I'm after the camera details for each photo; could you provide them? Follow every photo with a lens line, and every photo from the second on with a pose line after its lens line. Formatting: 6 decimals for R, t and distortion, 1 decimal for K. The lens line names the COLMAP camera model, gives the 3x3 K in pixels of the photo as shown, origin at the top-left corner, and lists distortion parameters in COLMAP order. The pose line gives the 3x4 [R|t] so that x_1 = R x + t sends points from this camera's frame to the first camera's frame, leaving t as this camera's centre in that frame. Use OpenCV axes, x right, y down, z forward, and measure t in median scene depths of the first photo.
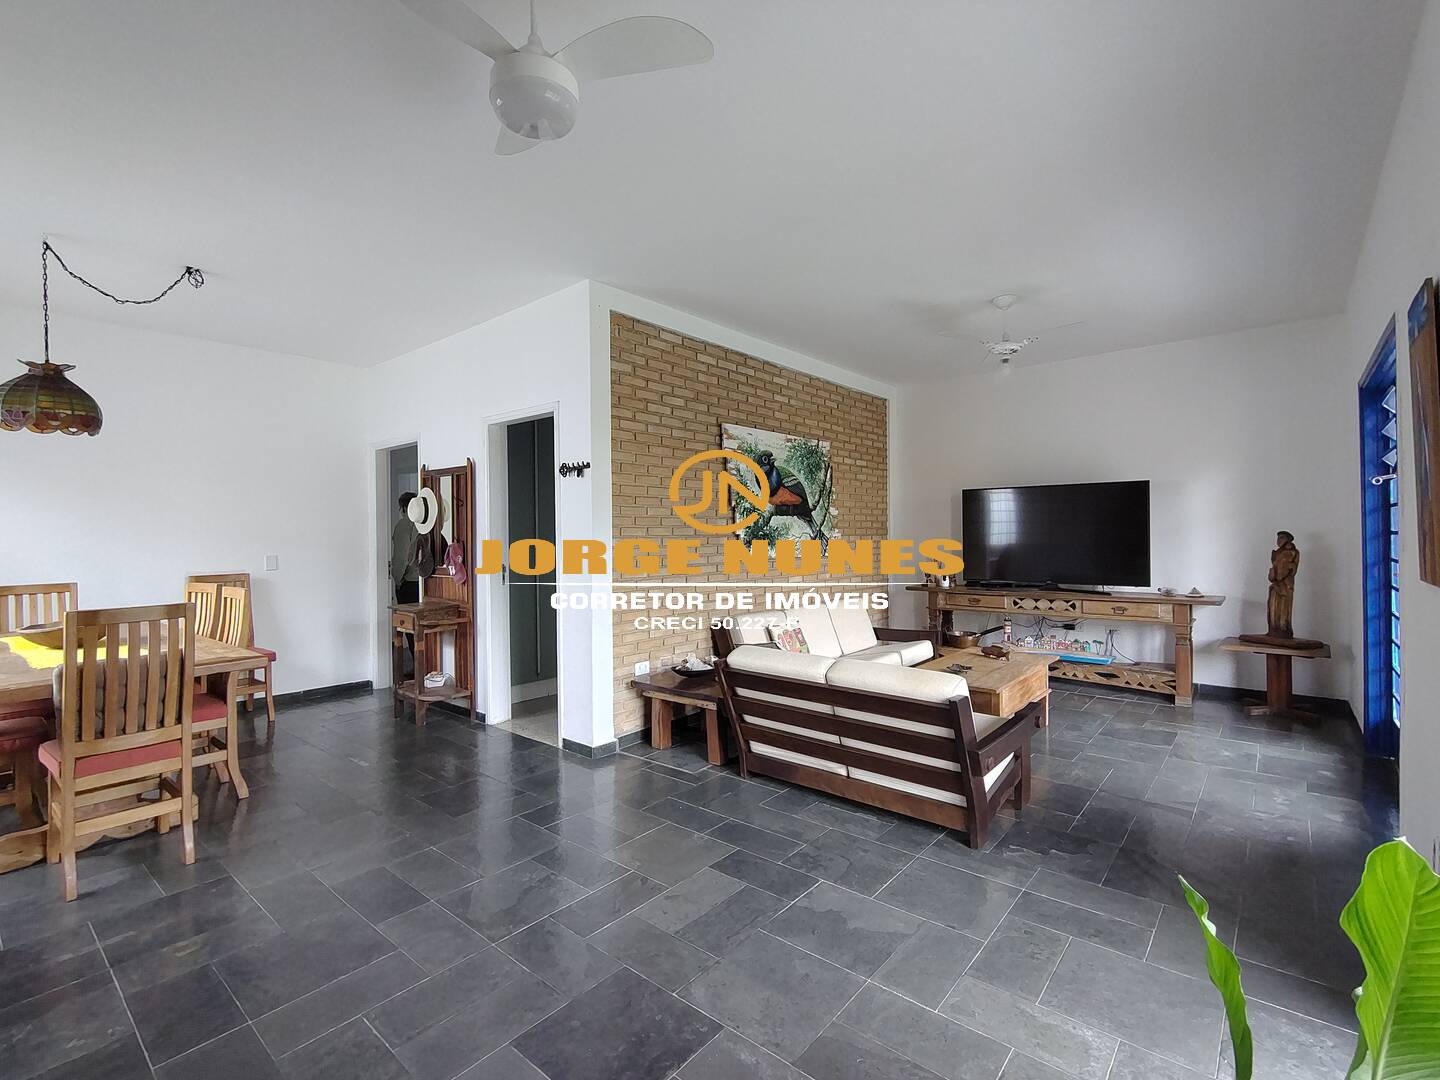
lens RADIAL K [[663.7, 0, 718.8], [0, 663.7, 538.0], [0, 0, 1]] dist [-0.001100, -0.002666]
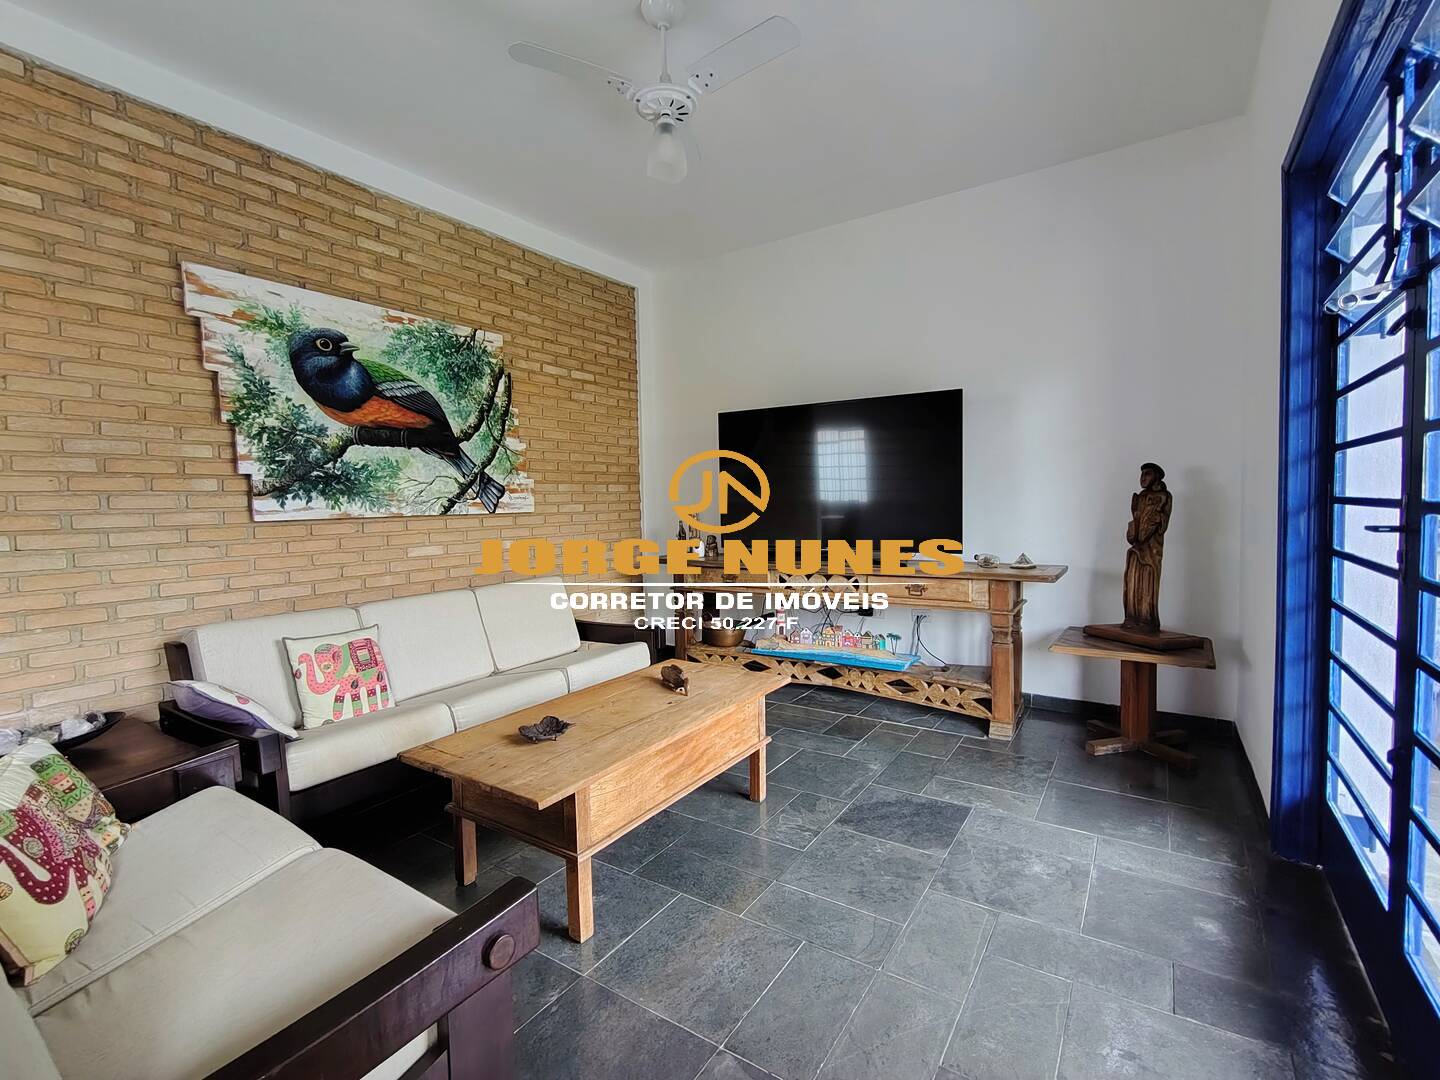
lens RADIAL K [[663.7, 0, 718.2], [0, 663.7, 539.8], [0, 0, 1]] dist [-0.001100, -0.002666]
pose [[0.992682, -0.017336, 0.119507, 0.330312], [0.010813, 0.998427, 0.055018, 0.021581], [-0.120273, -0.053323, 0.991308, 0.377074]]
